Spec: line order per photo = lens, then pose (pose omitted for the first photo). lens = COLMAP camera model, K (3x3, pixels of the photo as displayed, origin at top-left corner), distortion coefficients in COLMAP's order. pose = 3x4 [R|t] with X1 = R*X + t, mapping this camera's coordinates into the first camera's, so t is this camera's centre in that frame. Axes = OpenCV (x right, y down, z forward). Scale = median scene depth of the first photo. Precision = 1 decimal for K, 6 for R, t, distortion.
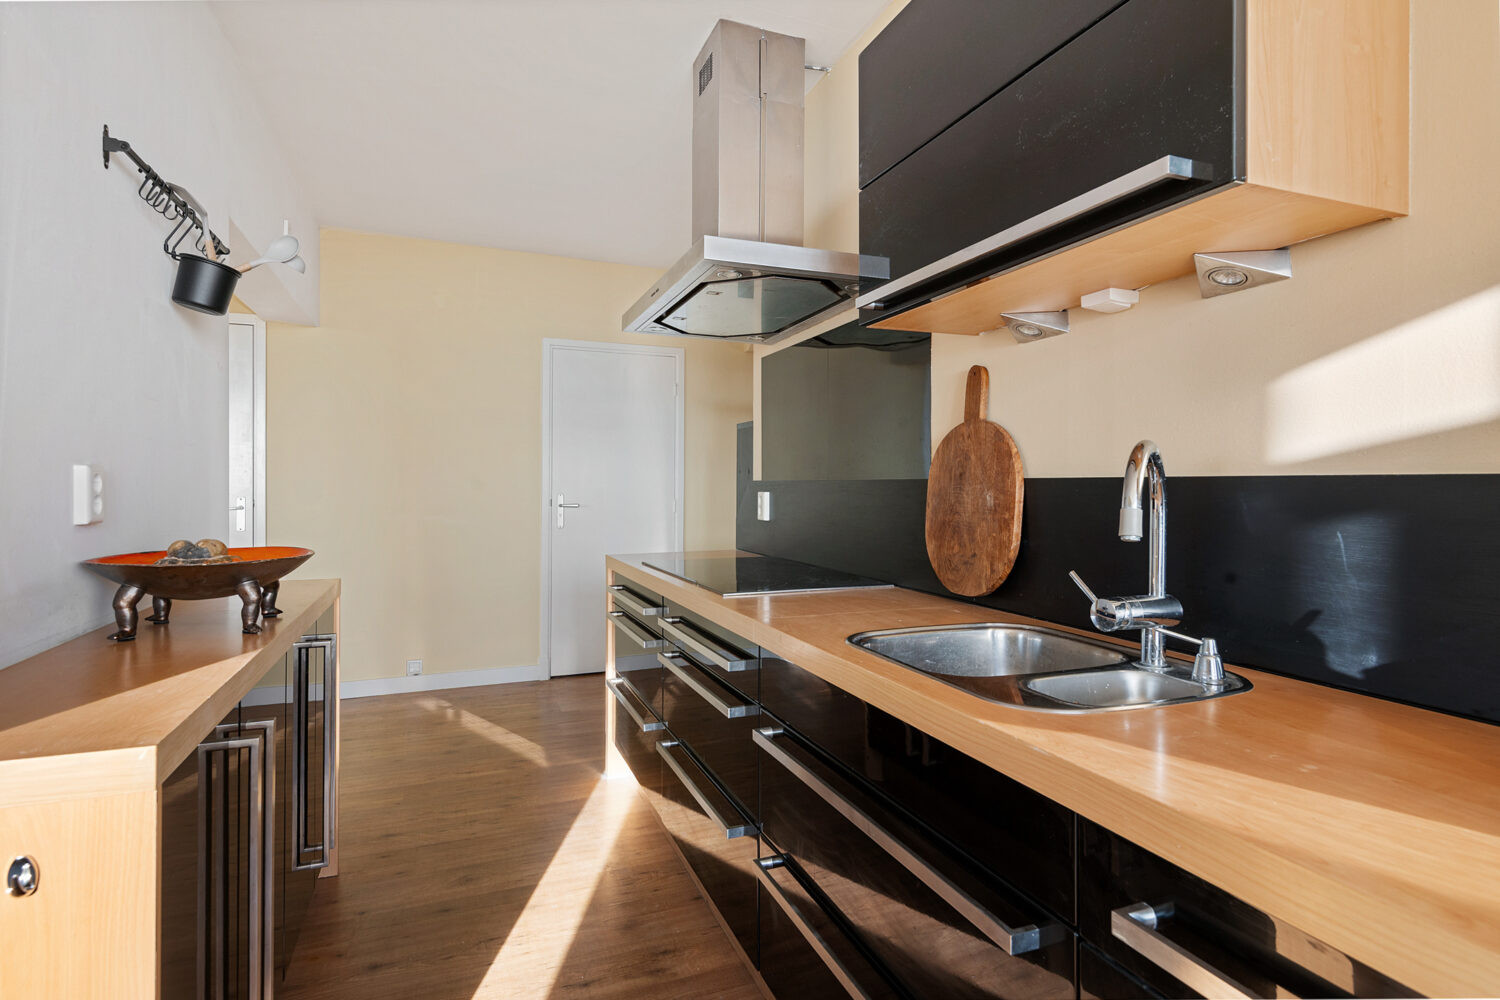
lens RADIAL K [[773.4, 0, 752.2], [0, 773.4, 489.5], [0, 0, 1]] dist [0.013867, -0.001985]
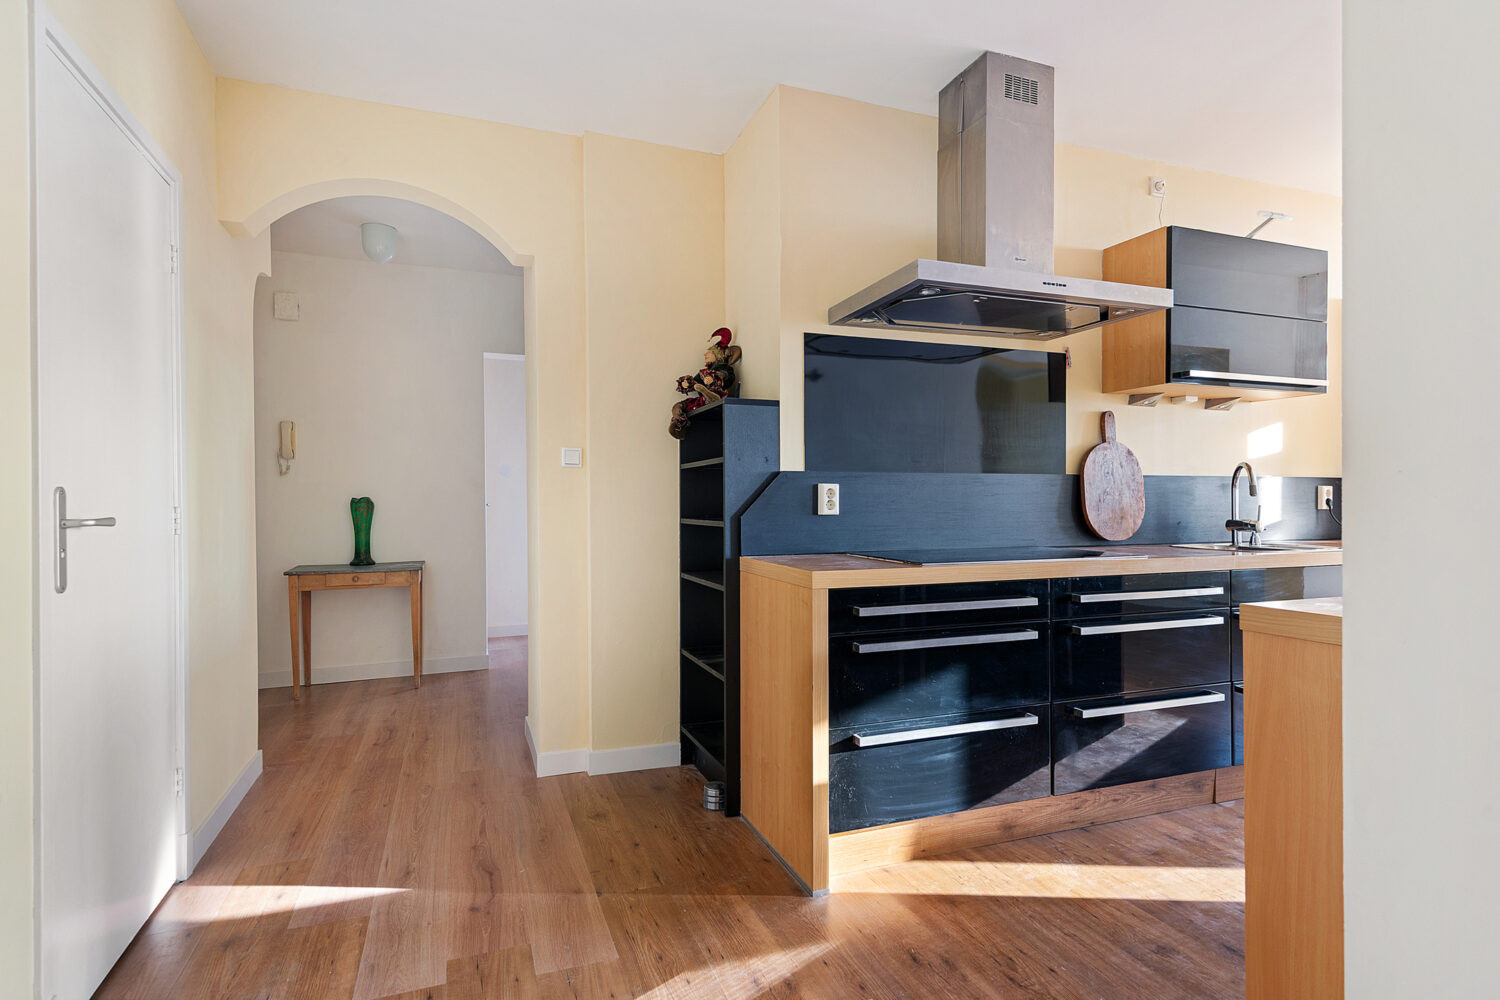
lens RADIAL K [[773.4, 0, 747.4], [0, 773.4, 507.4], [0, 0, 1]] dist [0.013867, -0.001985]
pose [[0.010815, -0.005364, 0.999927, -1.420571], [0.007066, 0.999961, 0.005288, 0.041460], [-0.999917, 0.007008, 0.010853, 1.714107]]
